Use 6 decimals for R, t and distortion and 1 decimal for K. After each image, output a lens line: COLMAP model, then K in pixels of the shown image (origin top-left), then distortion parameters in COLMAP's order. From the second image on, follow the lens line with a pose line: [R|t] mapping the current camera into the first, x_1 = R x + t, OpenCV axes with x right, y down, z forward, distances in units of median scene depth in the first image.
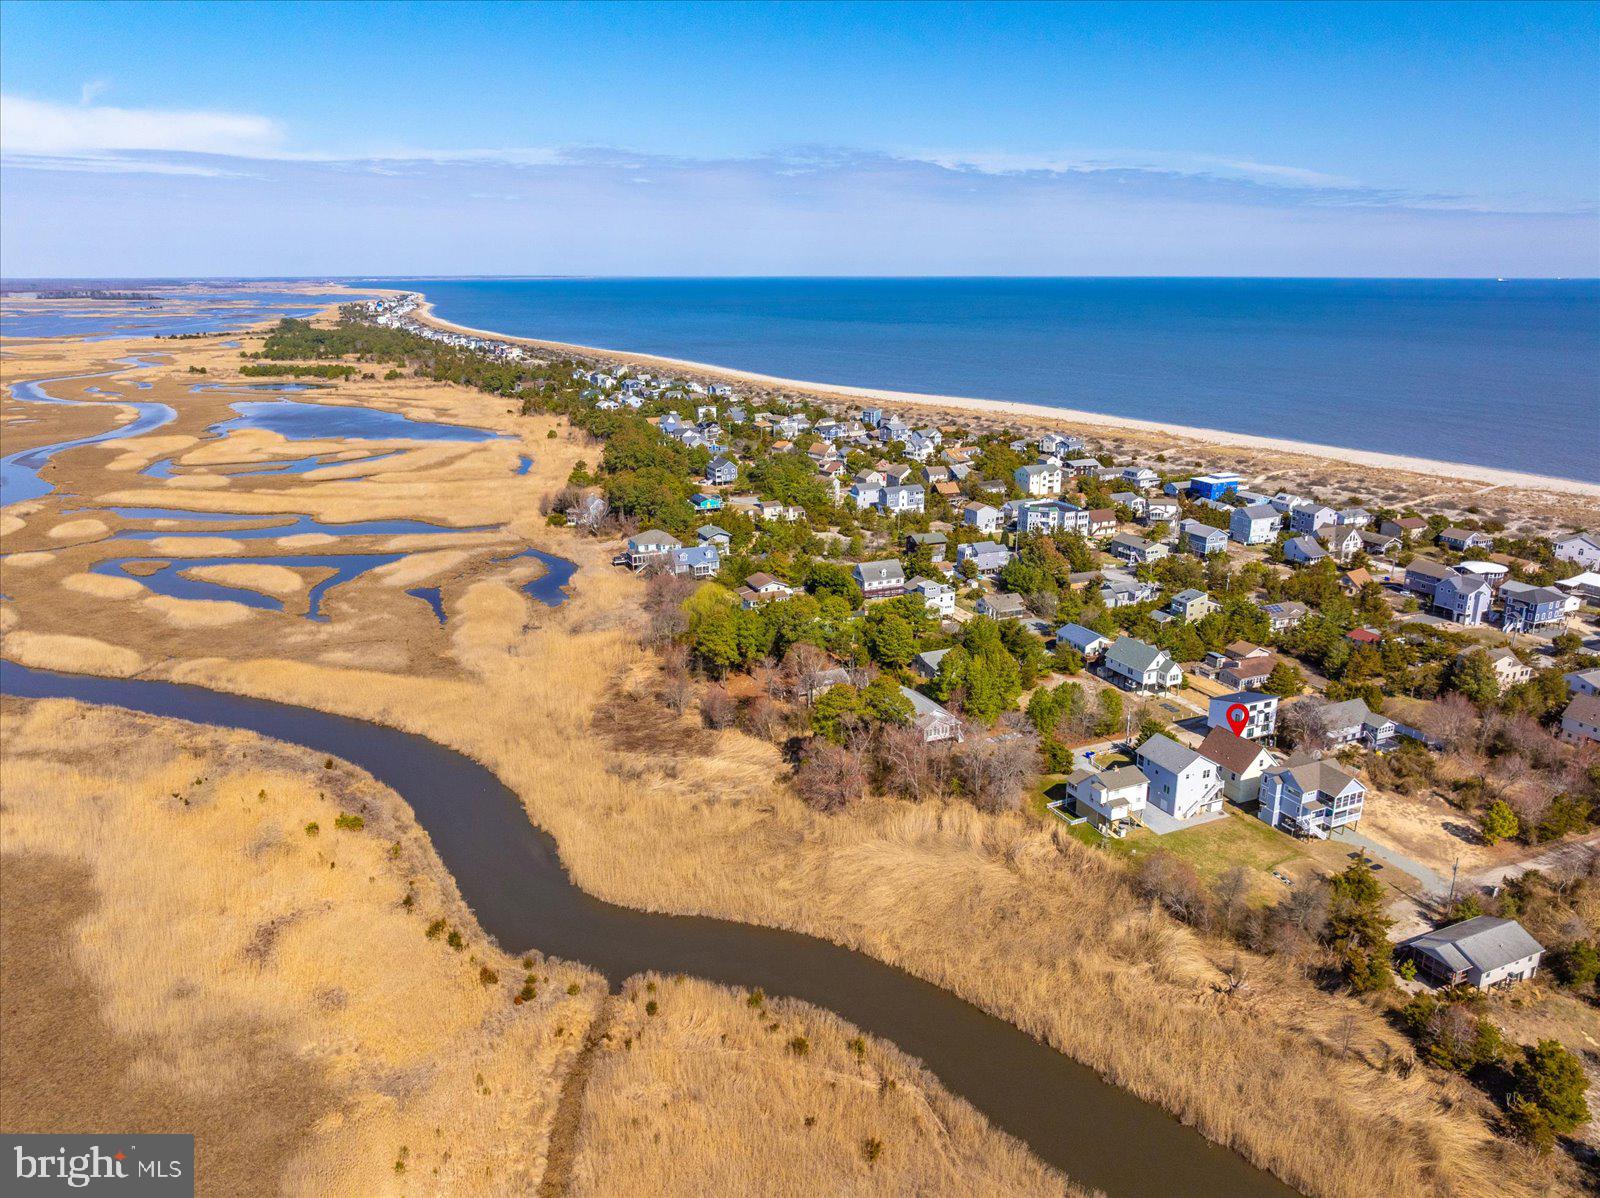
lens RADIAL K [[1126.5, 0, 809.9], [0, 1126.5, 563.3], [0, 0, 1]] dist [-0.009962, -0.015084]
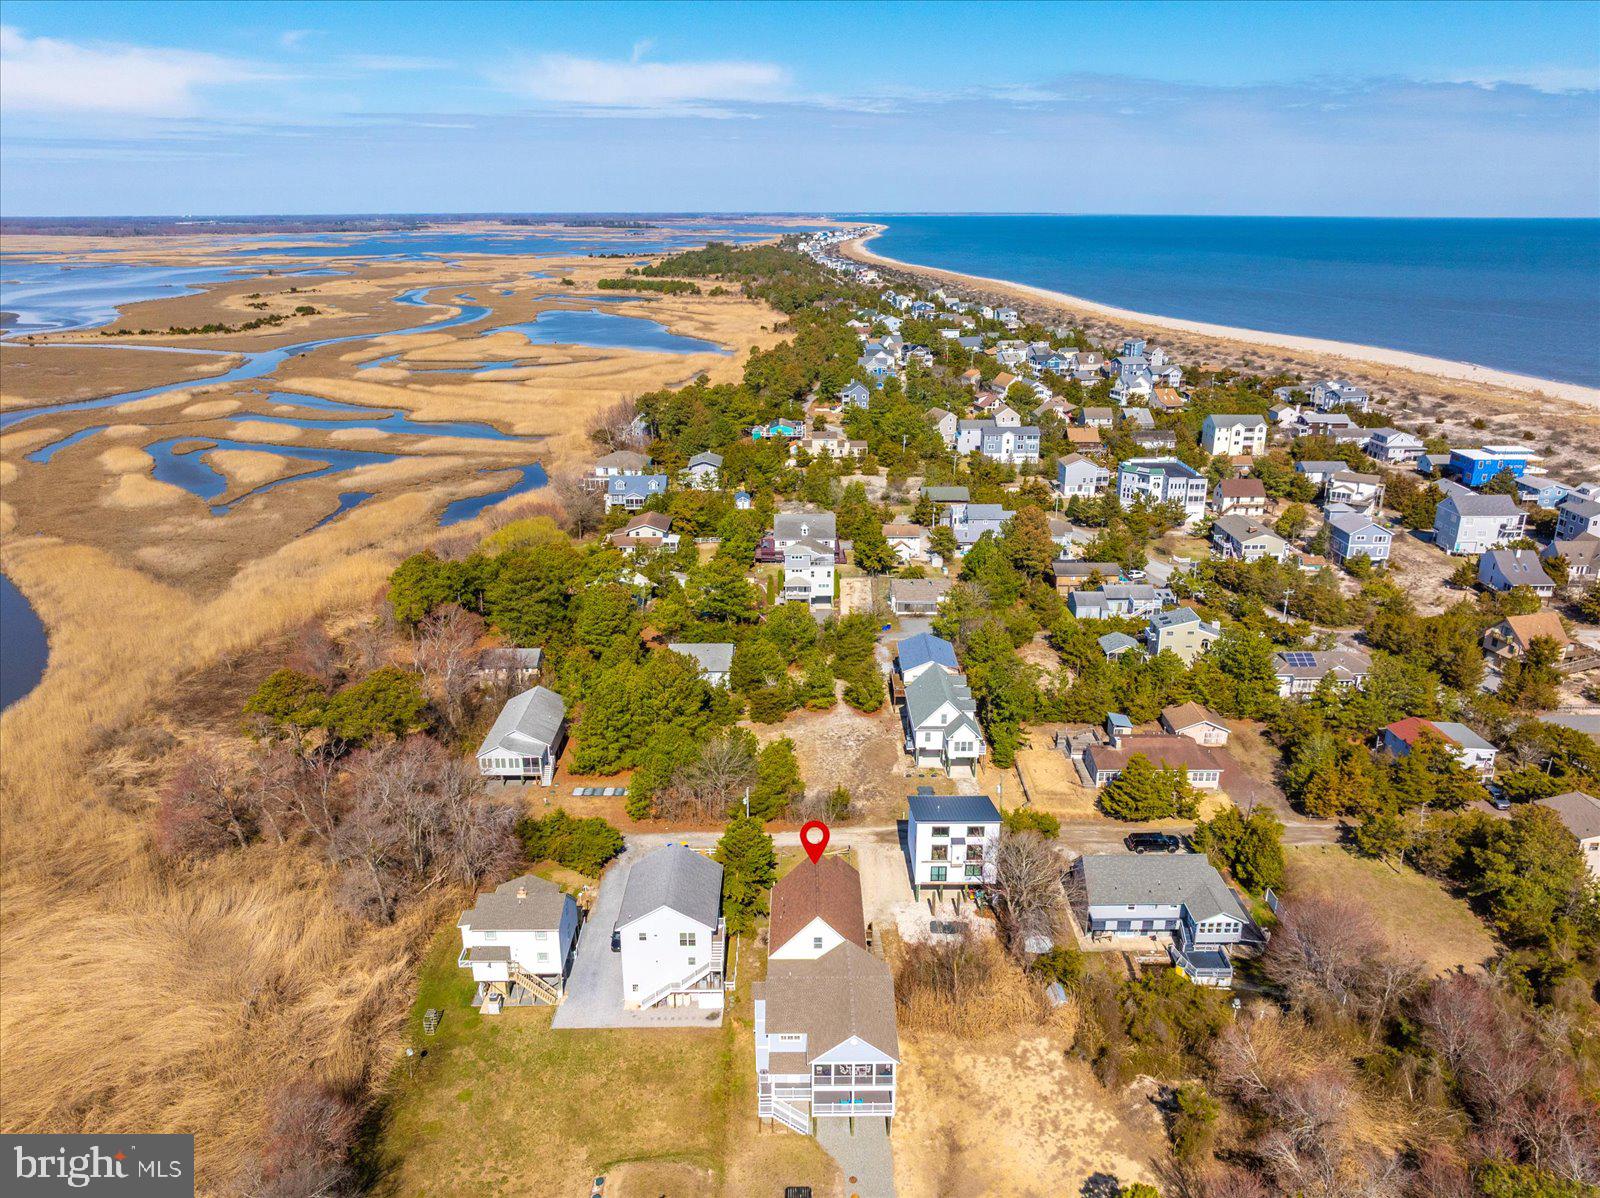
lens RADIAL K [[1129.9, 0, 793.3], [0, 1129.9, 524.2], [0, 0, 1]] dist [-0.024945, -0.002505]
pose [[0.911947, 0.108737, -0.395637, 0.237193], [-0.100746, 0.994067, 0.040988, -0.017132], [0.397747, 0.002480, 0.917492, 0.204134]]
